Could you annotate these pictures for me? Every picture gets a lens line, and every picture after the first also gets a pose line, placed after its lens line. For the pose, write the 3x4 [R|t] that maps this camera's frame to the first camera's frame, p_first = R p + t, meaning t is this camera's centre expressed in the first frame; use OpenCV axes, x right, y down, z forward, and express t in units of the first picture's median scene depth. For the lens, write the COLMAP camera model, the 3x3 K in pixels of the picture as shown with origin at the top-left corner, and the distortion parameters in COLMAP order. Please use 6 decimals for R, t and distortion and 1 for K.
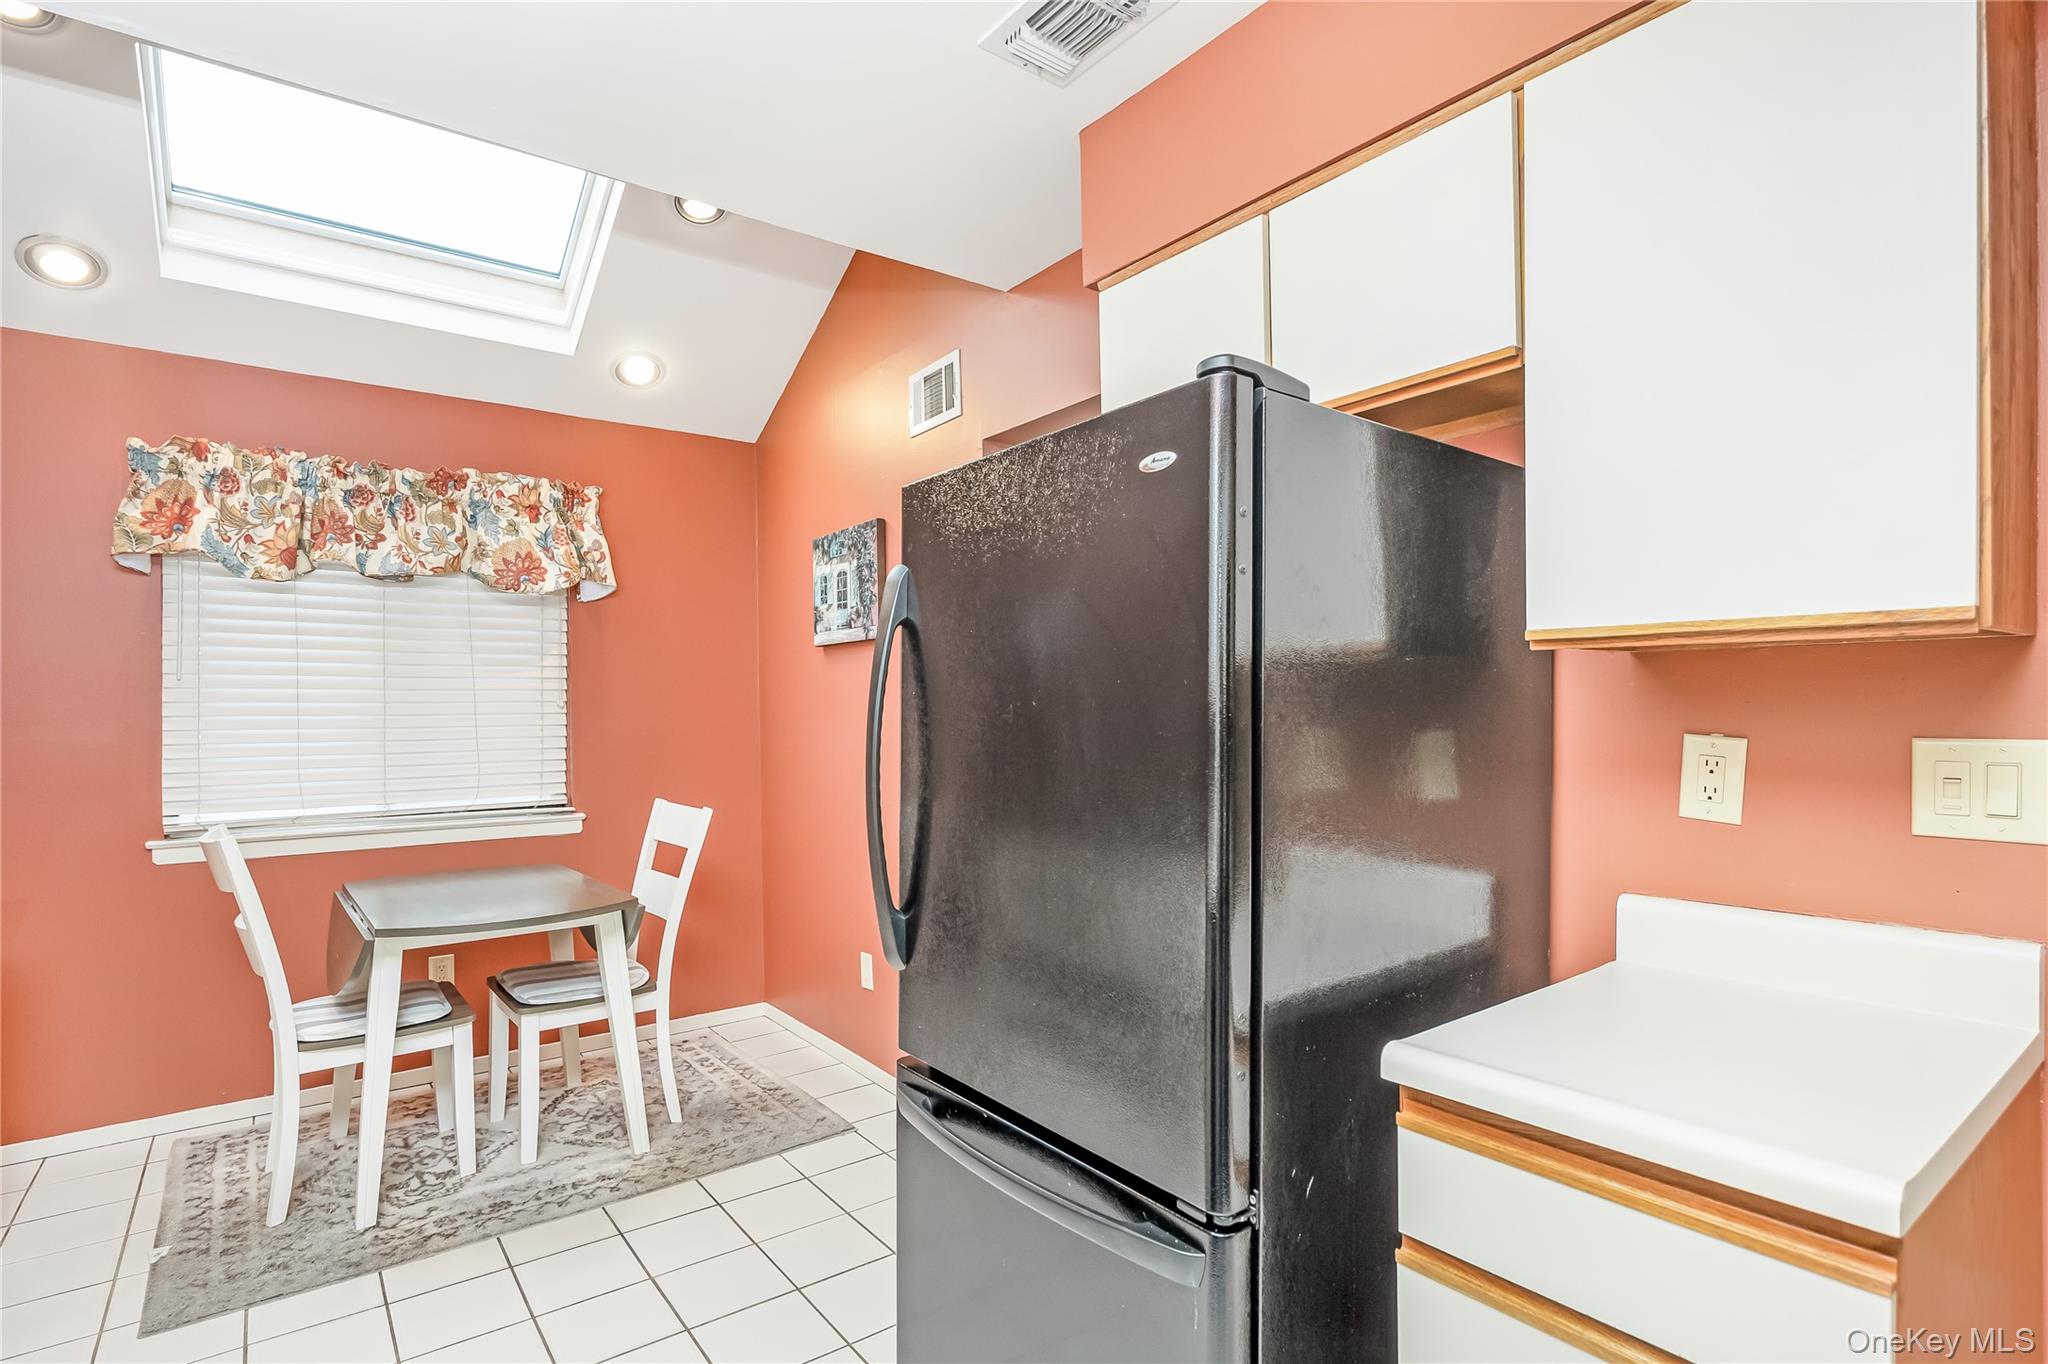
lens RADIAL K [[992.0, 0, 1030.0], [0, 992.0, 690.4], [0, 0, 1]] dist [-0.002212, -0.000700]
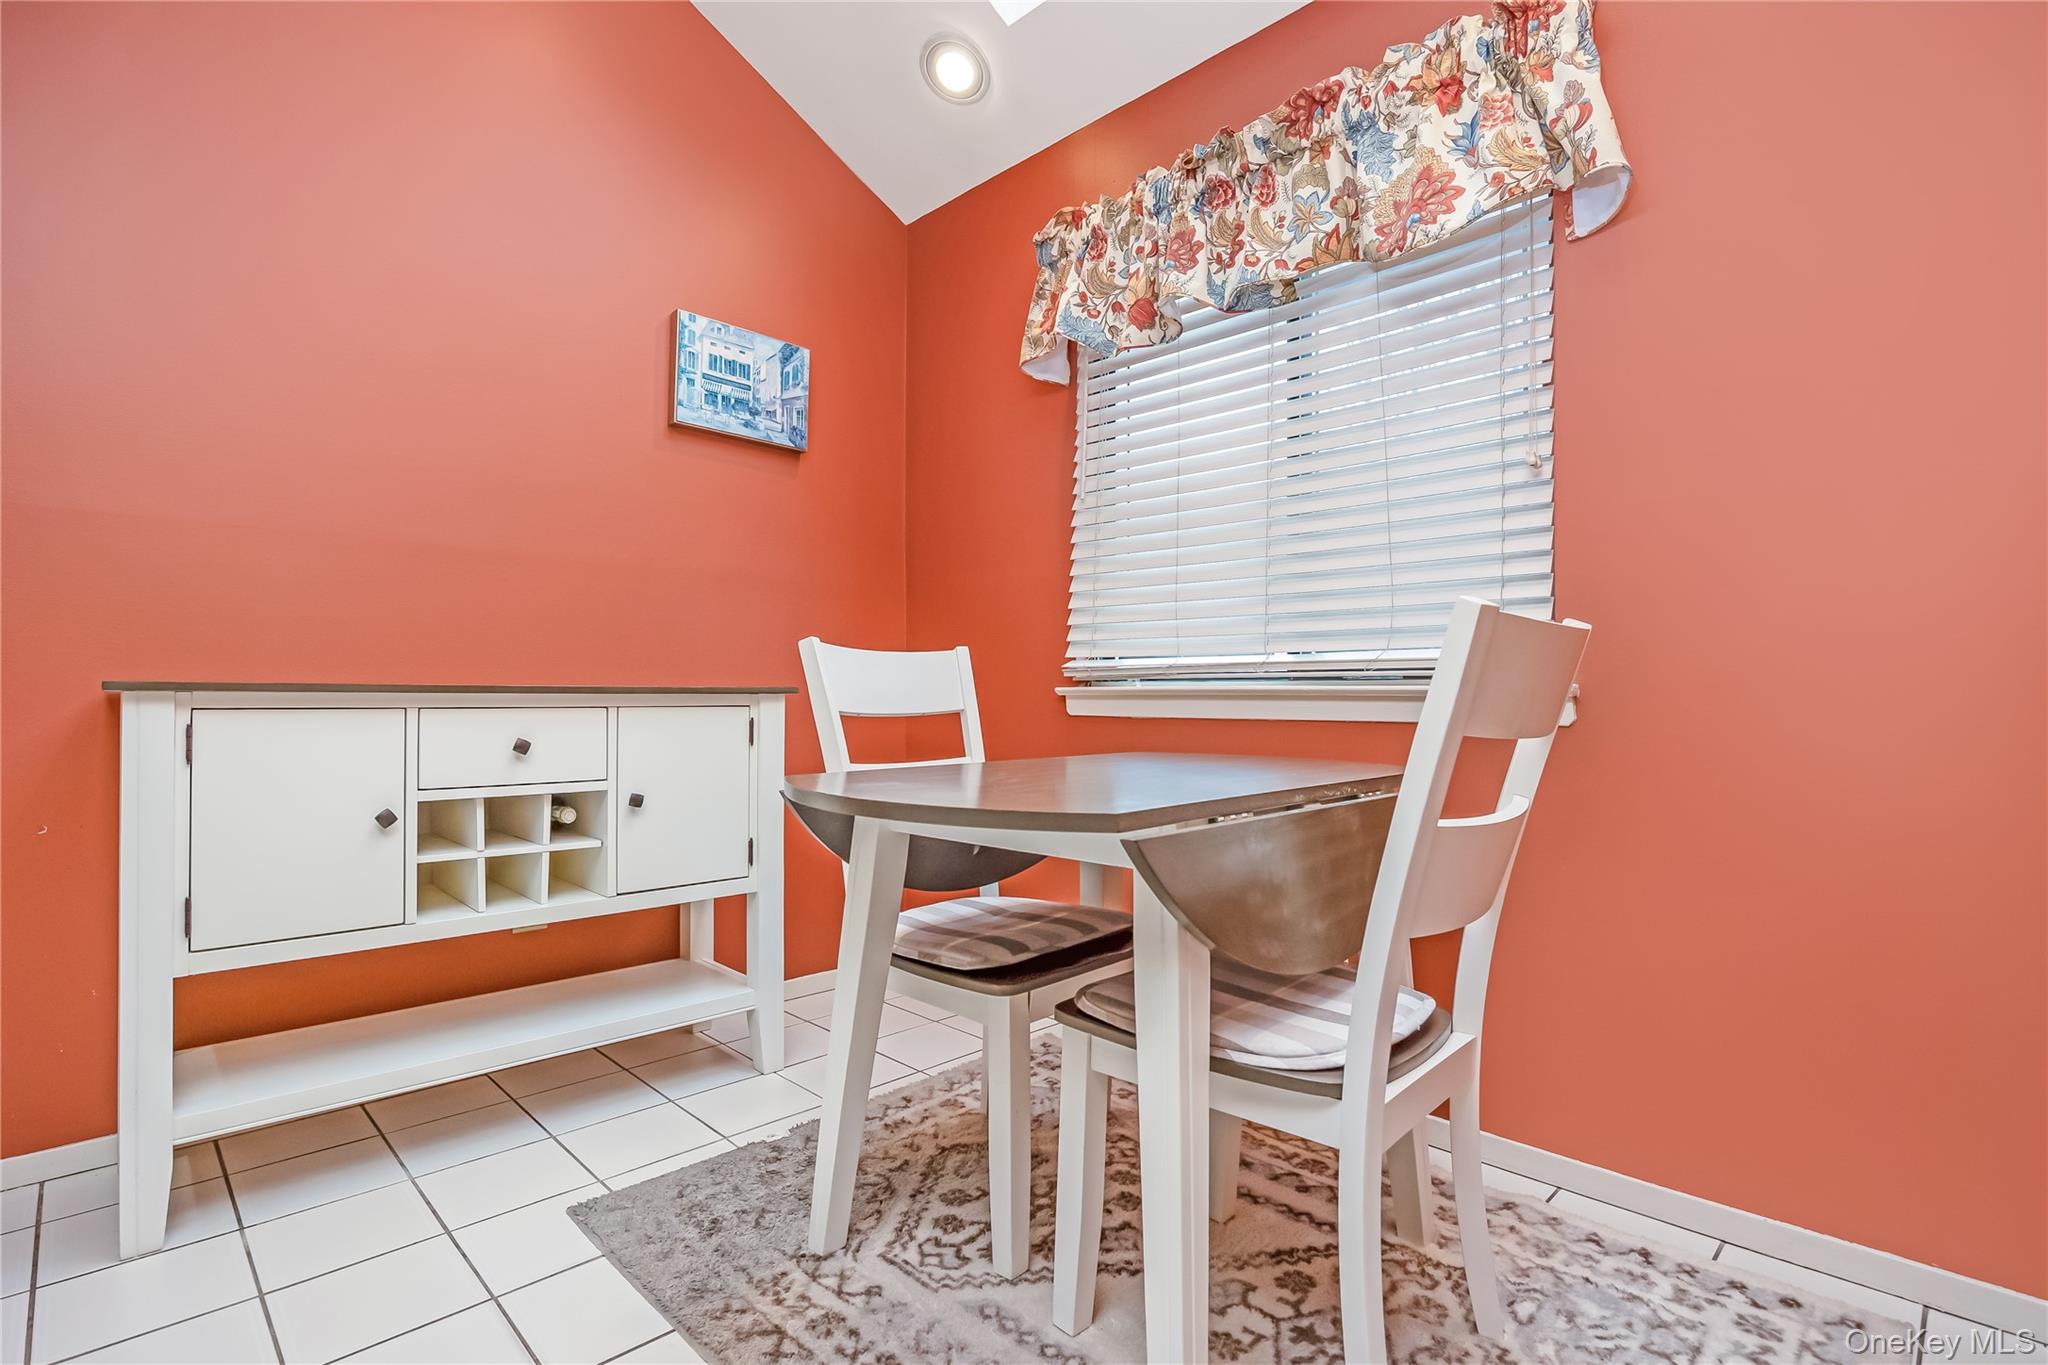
lens RADIAL K [[992.0, 0, 1027.3], [0, 992.0, 676.2], [0, 0, 1]] dist [-0.002212, -0.000700]
pose [[0.115862, -0.015863, -0.993139, -0.020673], [0.013636, 0.999804, -0.014379, 0.134518], [0.993172, -0.011877, 0.116056, 0.753312]]
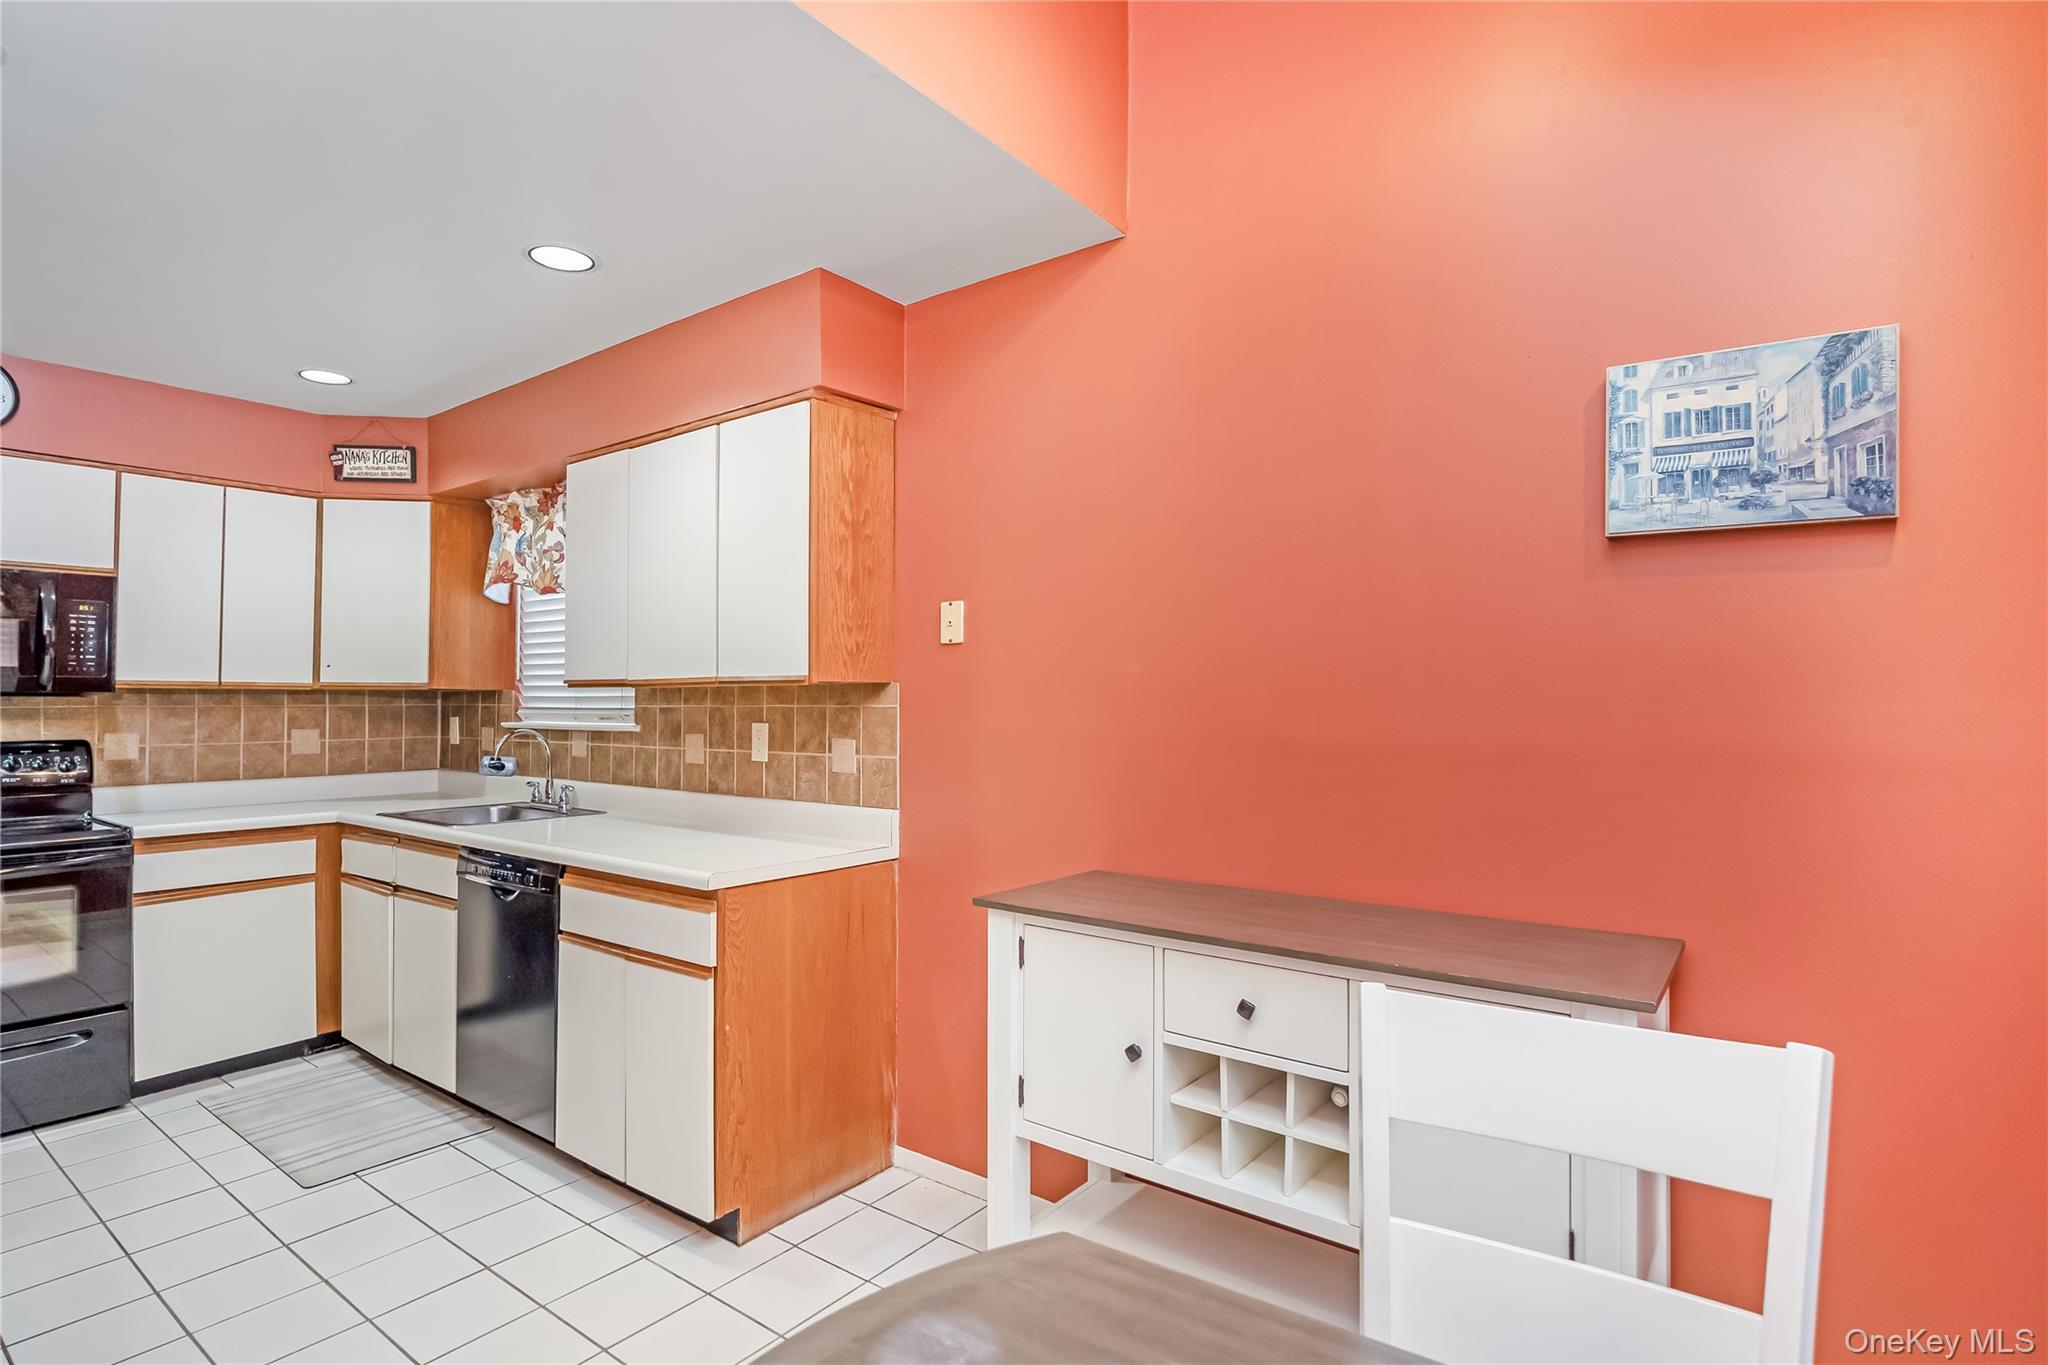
lens RADIAL K [[992.0, 0, 1036.7], [0, 992.0, 671.0], [0, 0, 1]] dist [-0.002212, -0.000700]
pose [[-0.961161, -0.006533, -0.275910, -0.376173], [0.007294, 0.998769, -0.049060, 0.018856], [0.275891, -0.049167, -0.959931, 0.982137]]
